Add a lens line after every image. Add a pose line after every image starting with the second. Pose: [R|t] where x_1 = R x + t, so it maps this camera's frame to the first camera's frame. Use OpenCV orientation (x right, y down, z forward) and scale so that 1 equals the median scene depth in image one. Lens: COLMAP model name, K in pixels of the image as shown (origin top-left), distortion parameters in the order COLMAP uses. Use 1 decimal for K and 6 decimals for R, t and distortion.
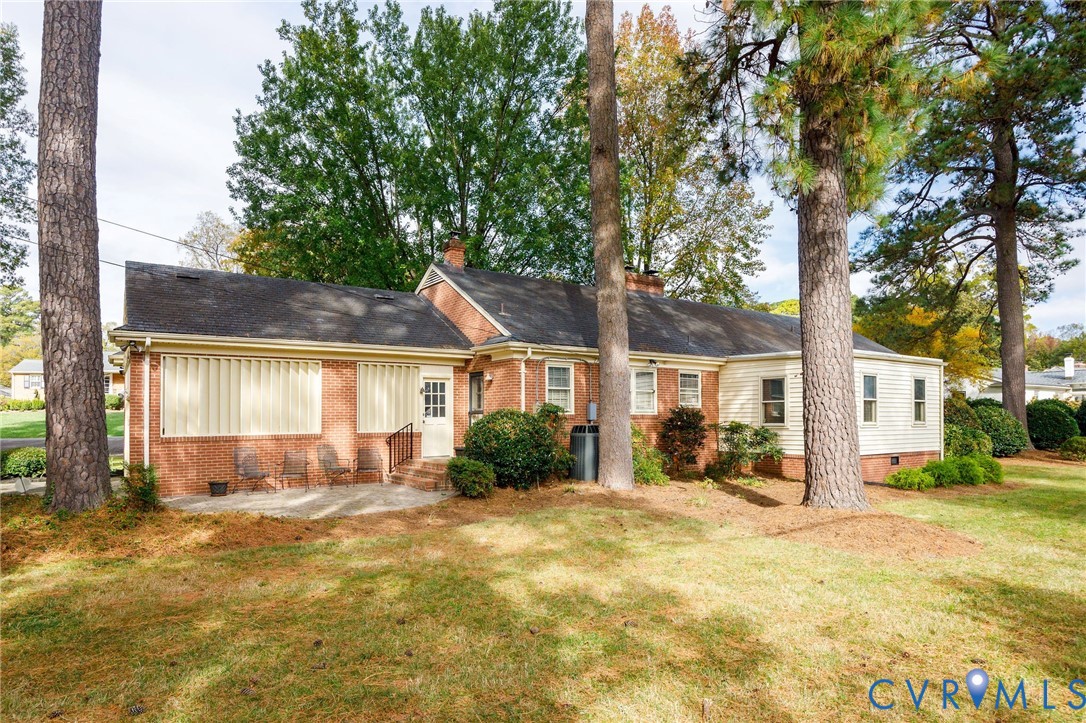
lens RADIAL K [[656.1, 0, 541.9], [0, 656.1, 387.6], [0, 0, 1]] dist [-0.004542, -0.000319]
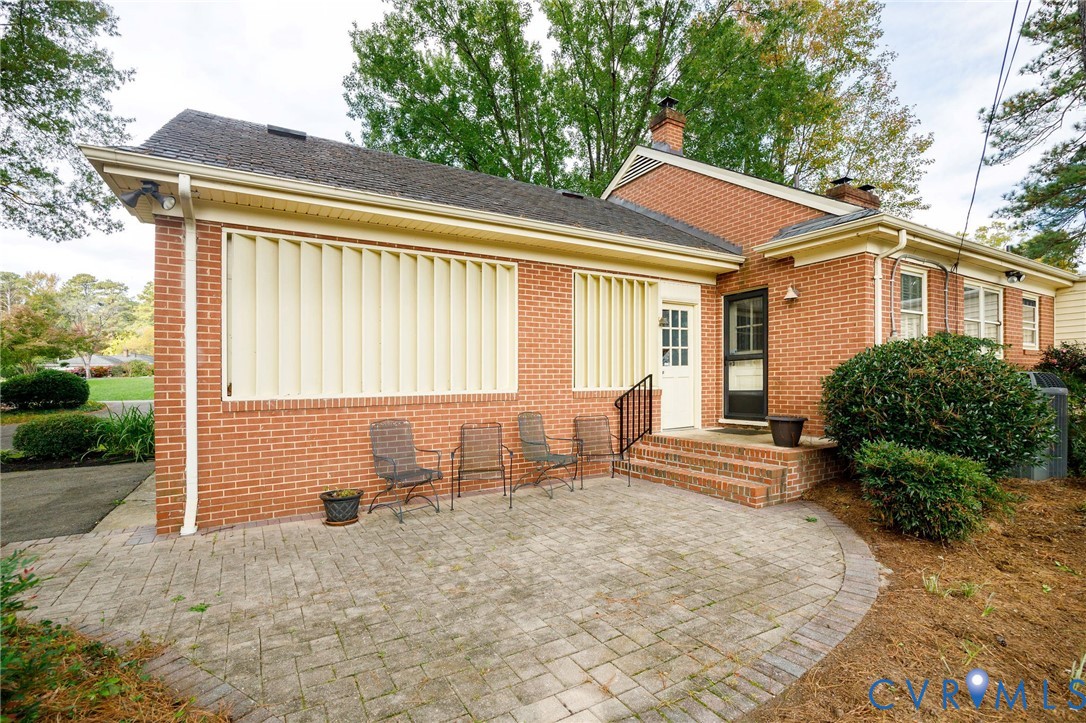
lens RADIAL K [[493.3, 0, 543.0], [0, 493.3, 361.5], [0, 0, 1]] dist [0.000768, 0.000058]
pose [[0.998170, -0.010476, -0.059557, -0.262086], [0.010818, 0.999927, 0.005419, 0.037309], [0.059496, -0.006054, 0.998210, 0.522849]]
